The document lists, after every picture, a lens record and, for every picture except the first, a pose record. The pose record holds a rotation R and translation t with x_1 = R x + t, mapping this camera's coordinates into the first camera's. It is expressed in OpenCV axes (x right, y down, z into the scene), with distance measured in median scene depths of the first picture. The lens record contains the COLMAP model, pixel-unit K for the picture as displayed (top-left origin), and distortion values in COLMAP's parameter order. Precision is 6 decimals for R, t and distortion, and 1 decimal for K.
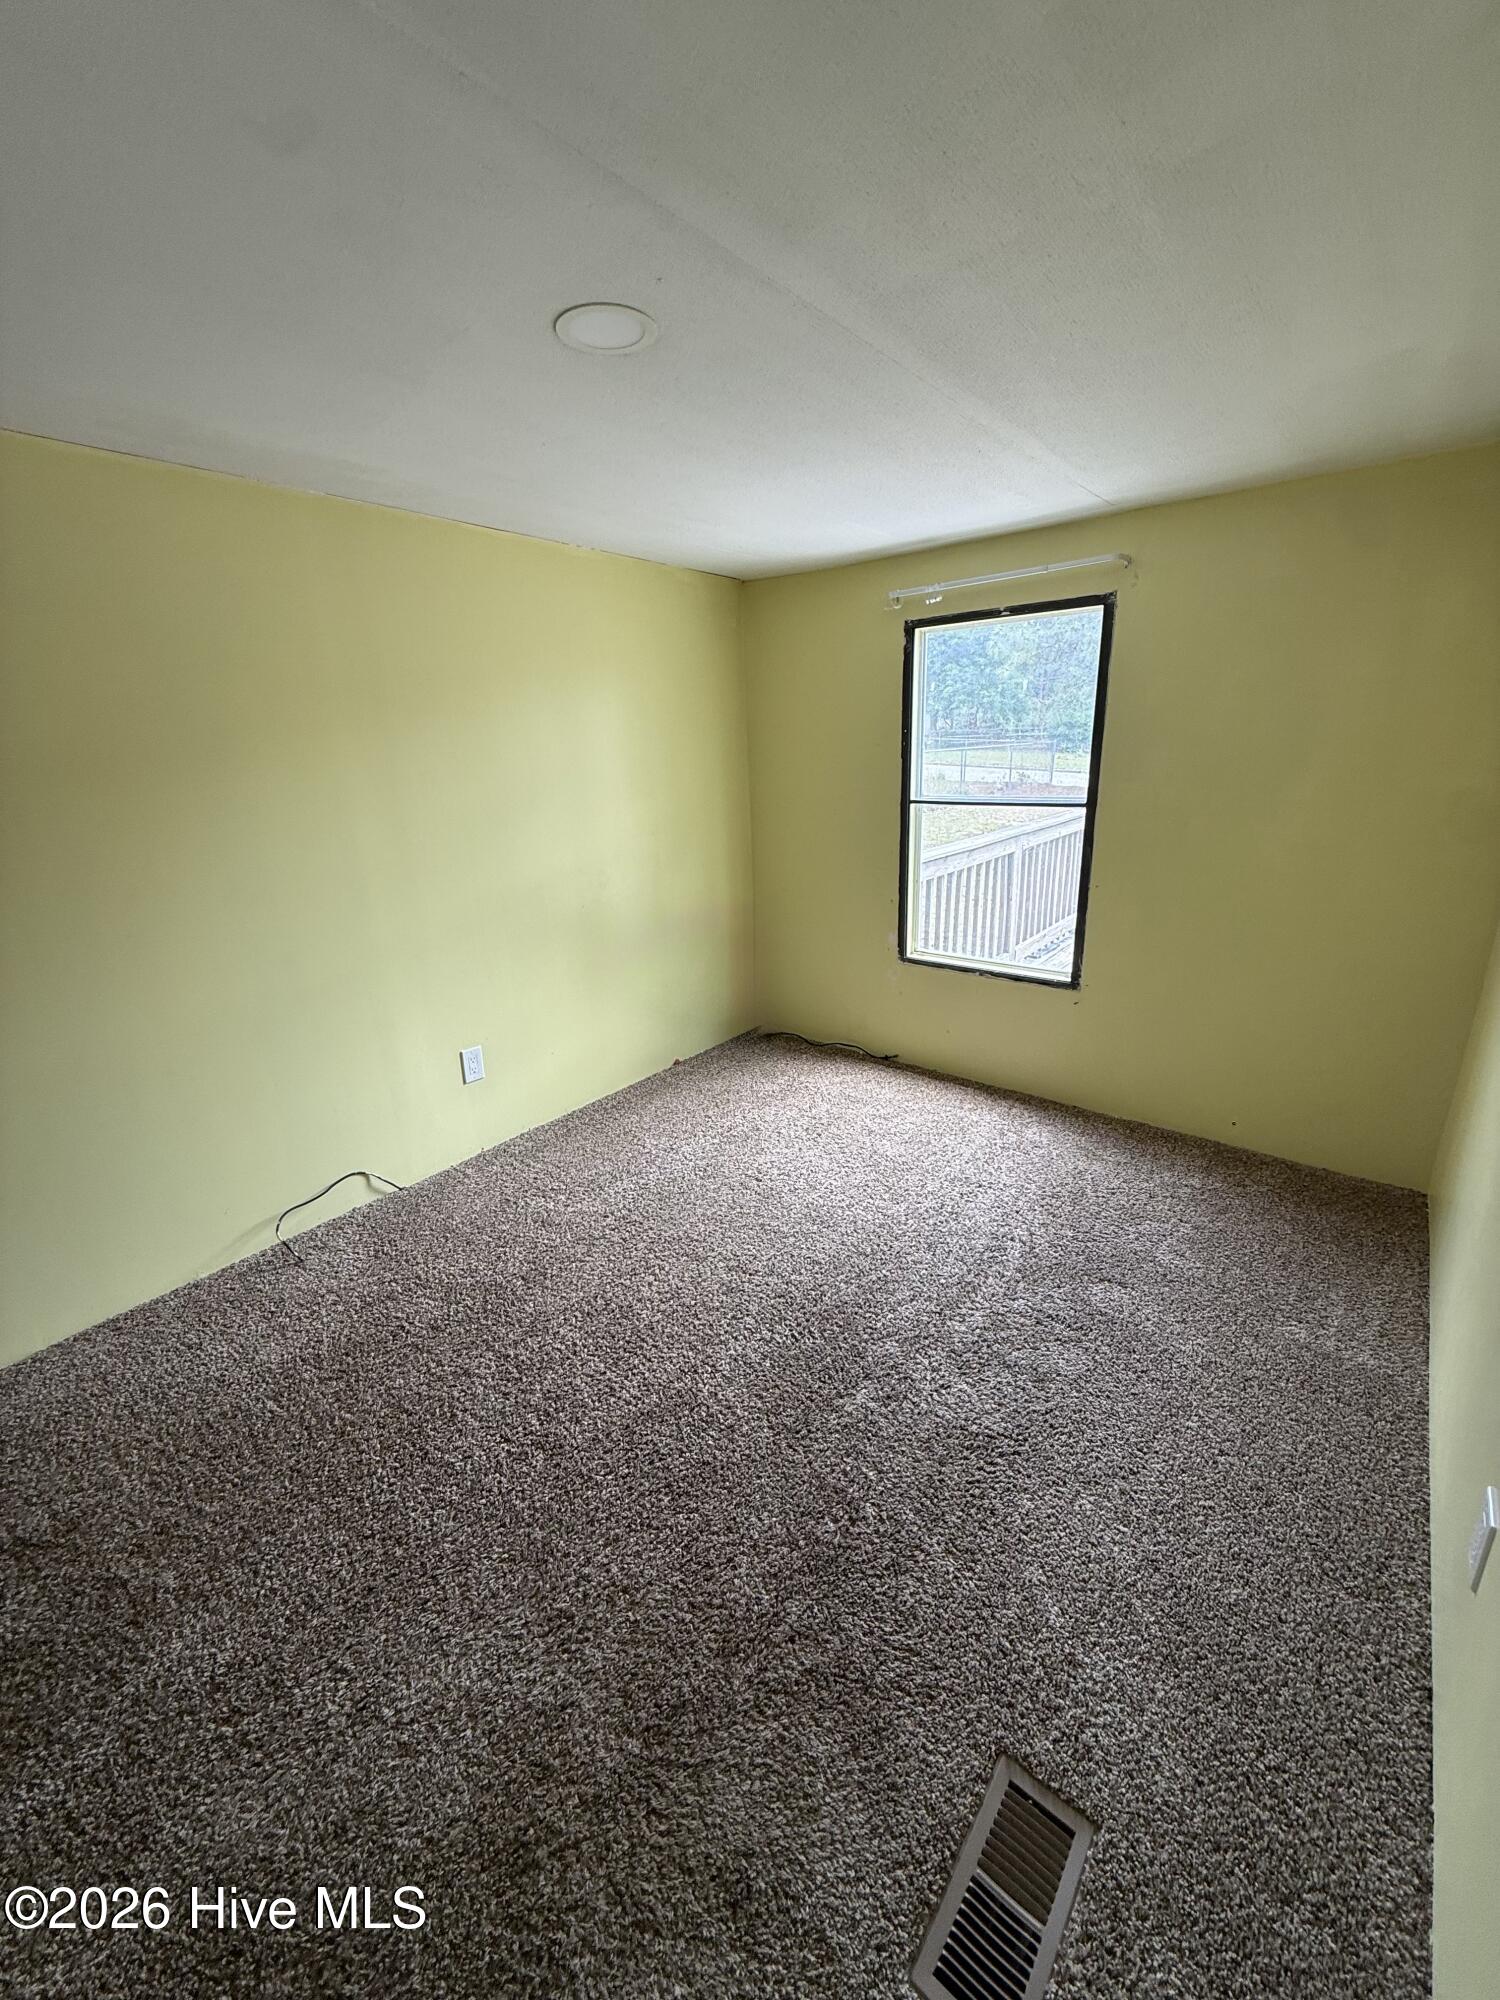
lens RADIAL K [[800.4, 0, 744.6], [0, 800.4, 995.2], [0, 0, 1]] dist [-0.000426, 0.000499]
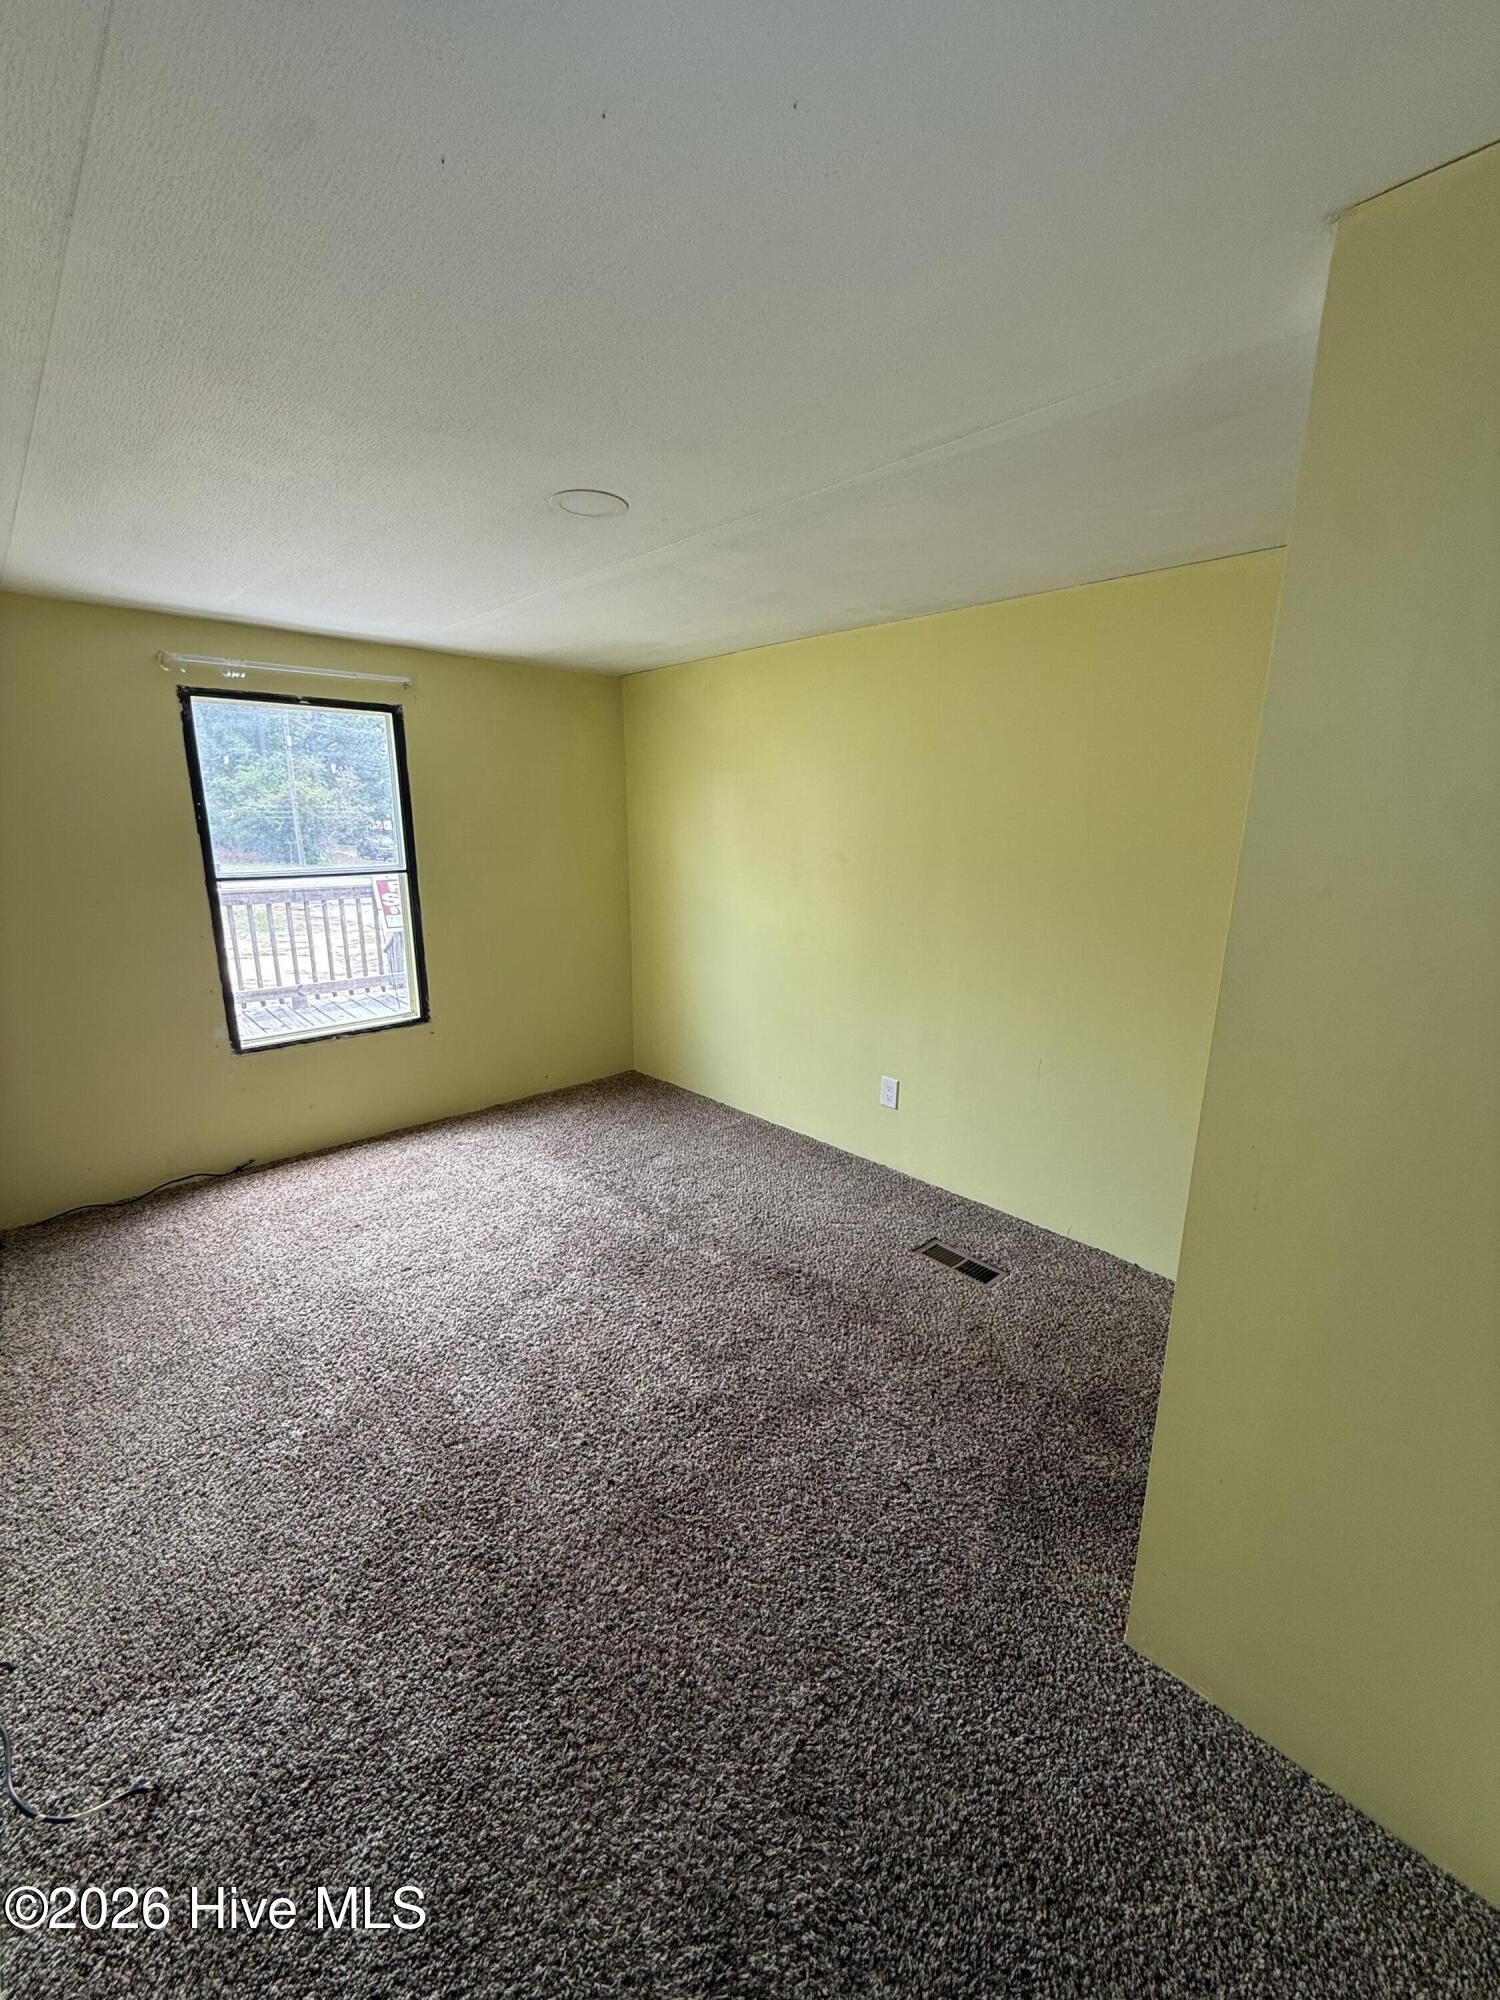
lens RADIAL K [[800.4, 0, 754.6], [0, 800.4, 996.6], [0, 0, 1]] dist [-0.000426, 0.000499]
pose [[0.122736, -0.191862, 0.973717, -0.684699], [0.289719, 0.945325, 0.149749, -0.080920], [-0.949210, 0.263724, 0.171612, 0.319264]]
